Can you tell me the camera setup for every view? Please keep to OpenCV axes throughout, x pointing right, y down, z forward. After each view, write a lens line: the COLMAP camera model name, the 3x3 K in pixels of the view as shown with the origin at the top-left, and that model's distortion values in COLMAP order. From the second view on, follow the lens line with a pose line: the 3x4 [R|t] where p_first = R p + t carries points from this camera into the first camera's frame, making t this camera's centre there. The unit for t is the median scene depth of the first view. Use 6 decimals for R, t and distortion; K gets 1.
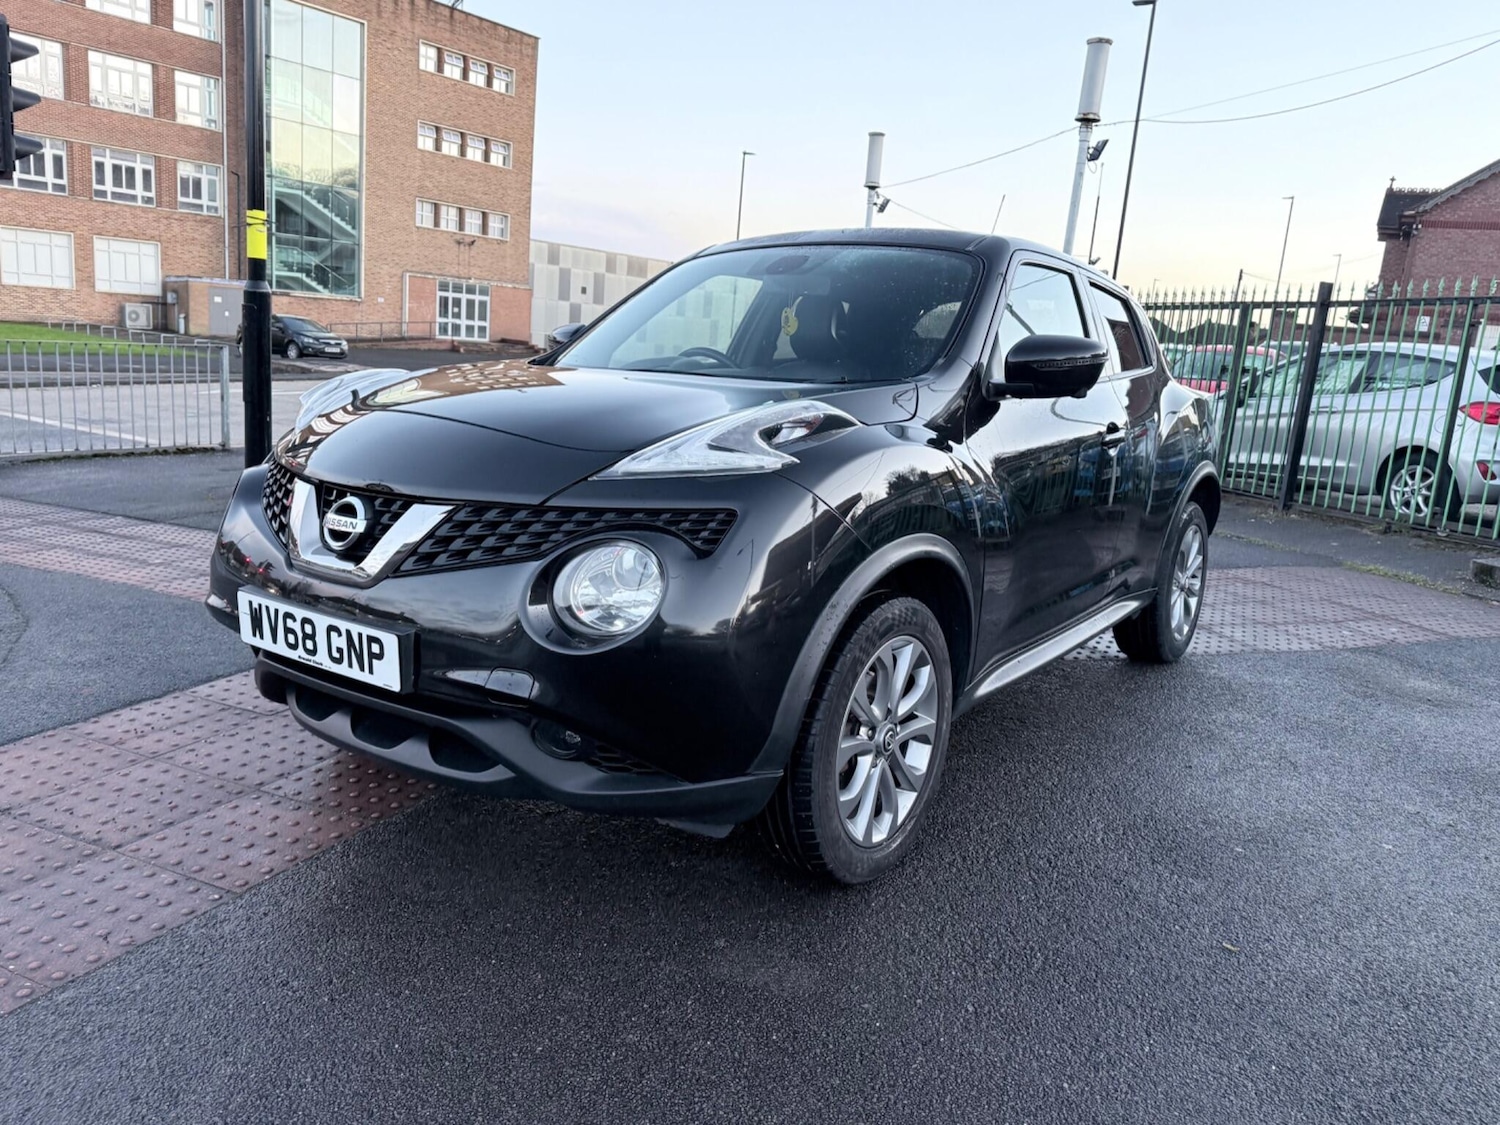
lens RADIAL K [[1105.2, 0, 756.1], [0, 1105.2, 555.2], [0, 0, 1]] dist [0.032426, -0.036963]
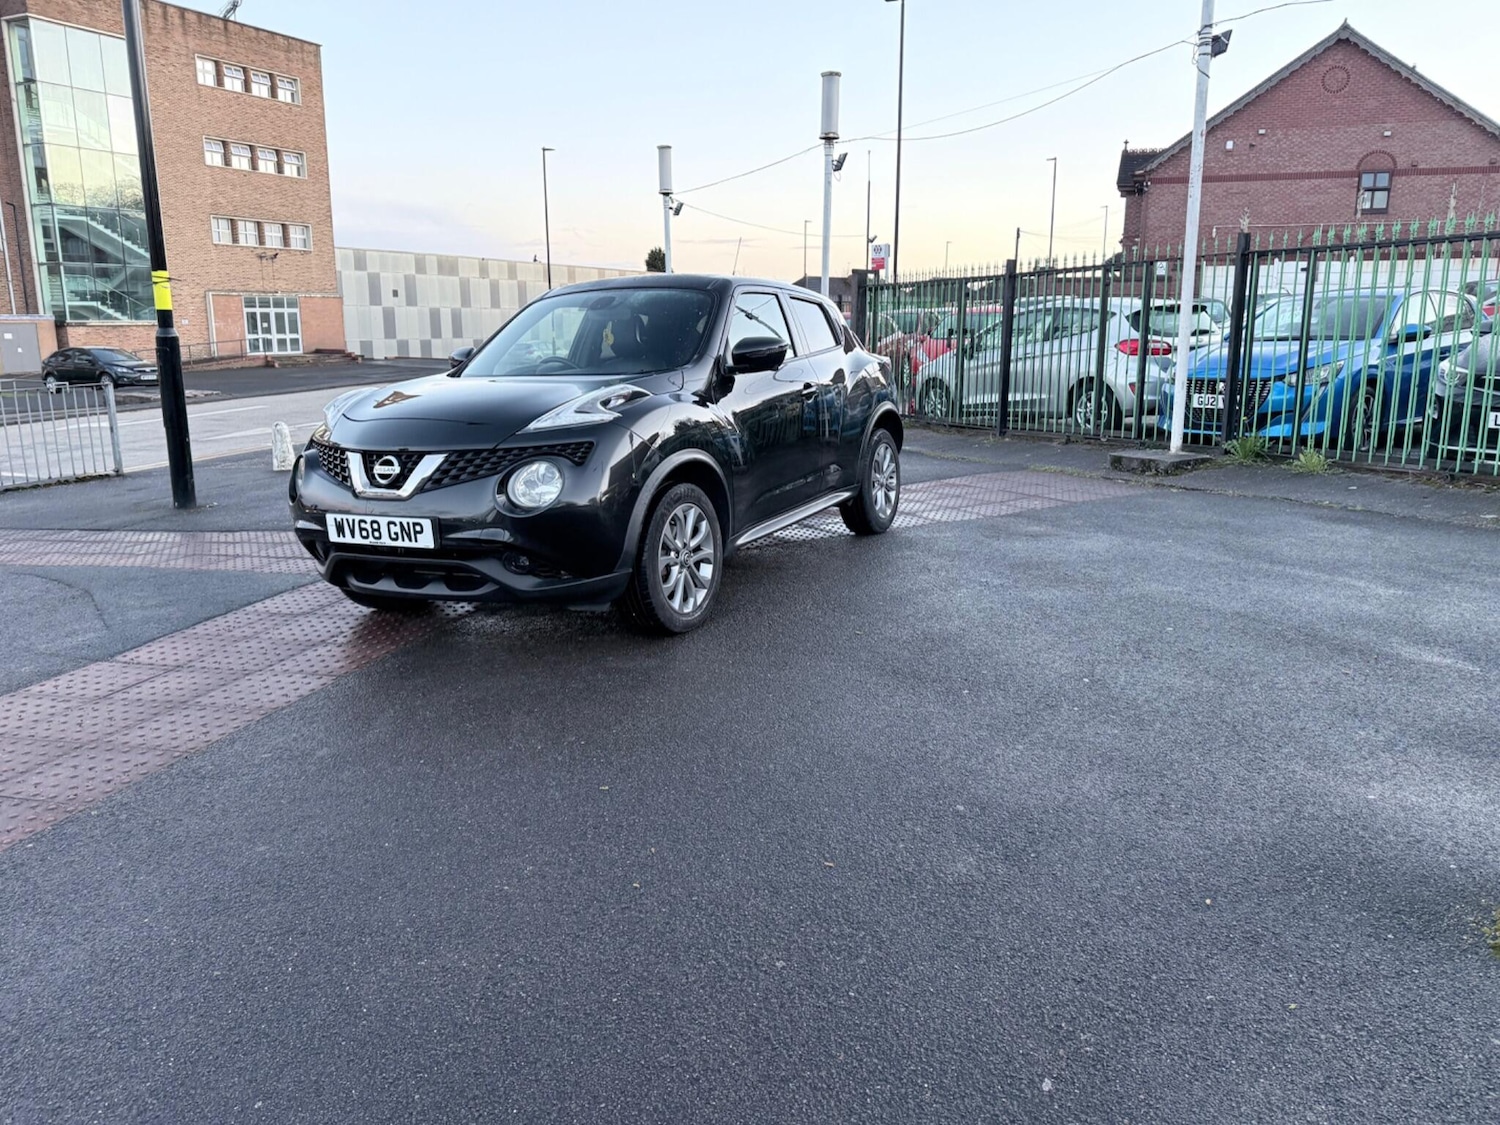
lens RADIAL K [[1105.2, 0, 769.8], [0, 1105.2, 549.8], [0, 0, 1]] dist [0.032426, -0.036963]
pose [[0.982132, -0.113641, 0.150009, -0.012243], [0.111731, 0.993514, 0.021125, 0.070274], [-0.151437, -0.003987, 0.988459, -0.492999]]
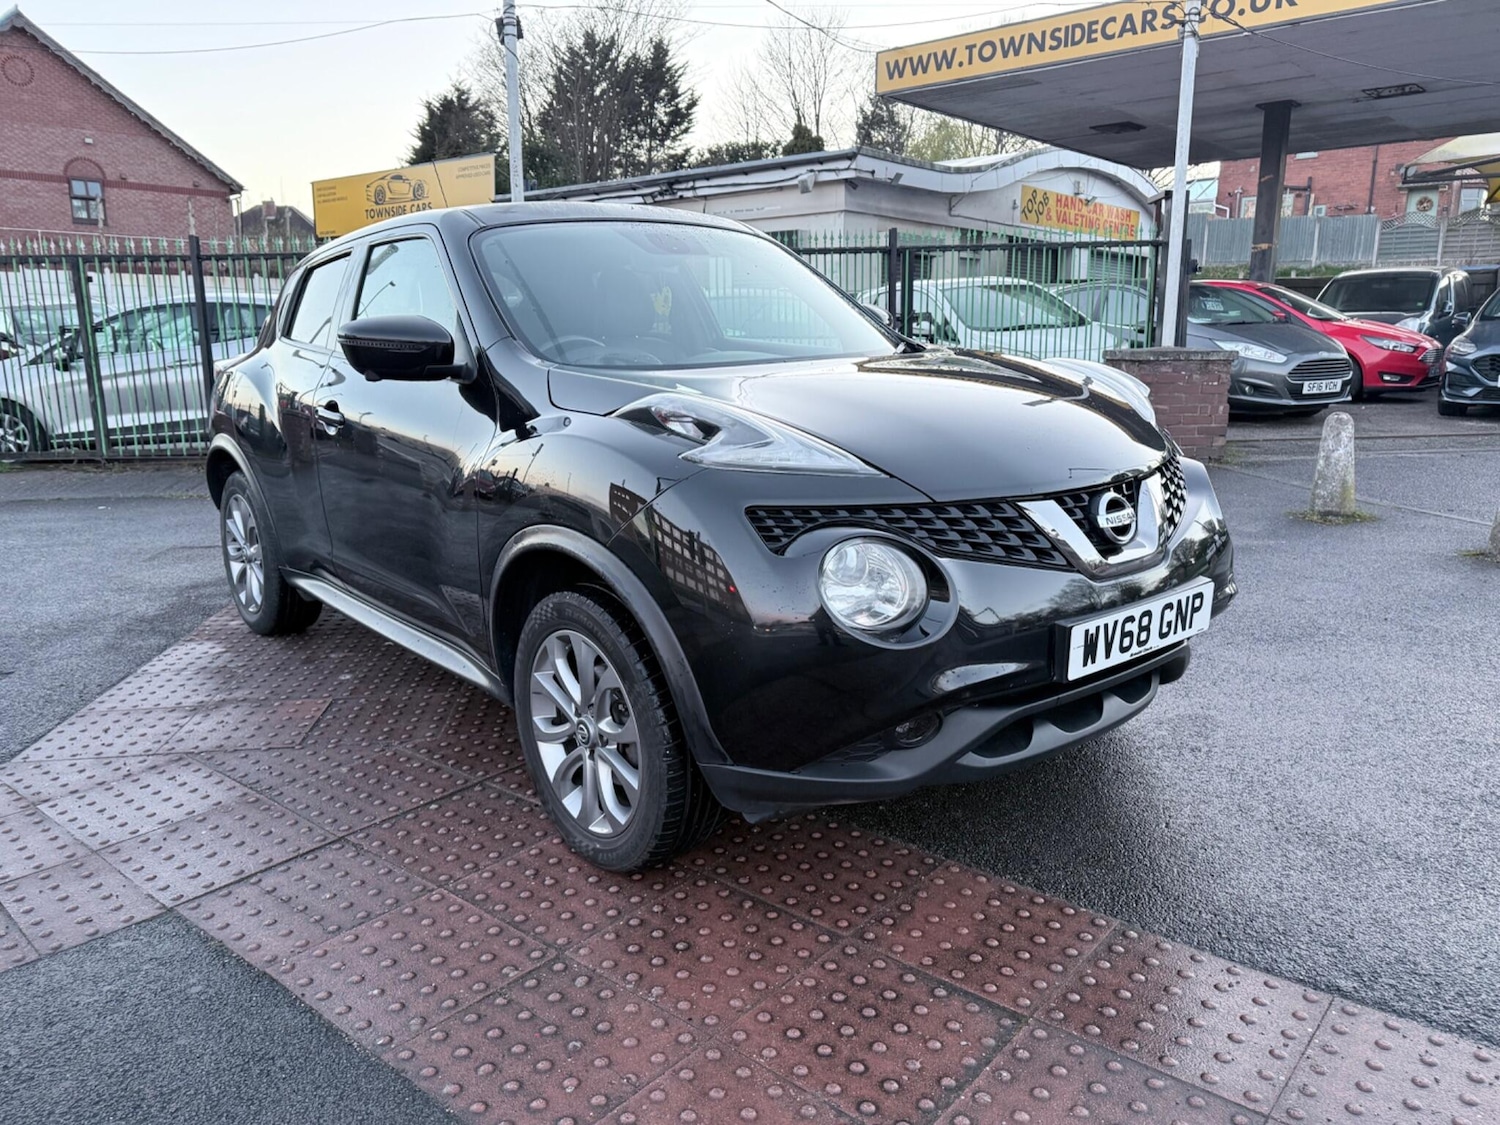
lens RADIAL K [[1105.2, 0, 736.1], [0, 1105.2, 571.7], [0, 0, 1]] dist [0.032426, -0.036963]
pose [[0.271600, -0.271319, 0.923374, -0.717047], [0.209778, 0.953059, 0.218338, -0.141013], [-0.939269, 0.134403, 0.315768, 0.503708]]
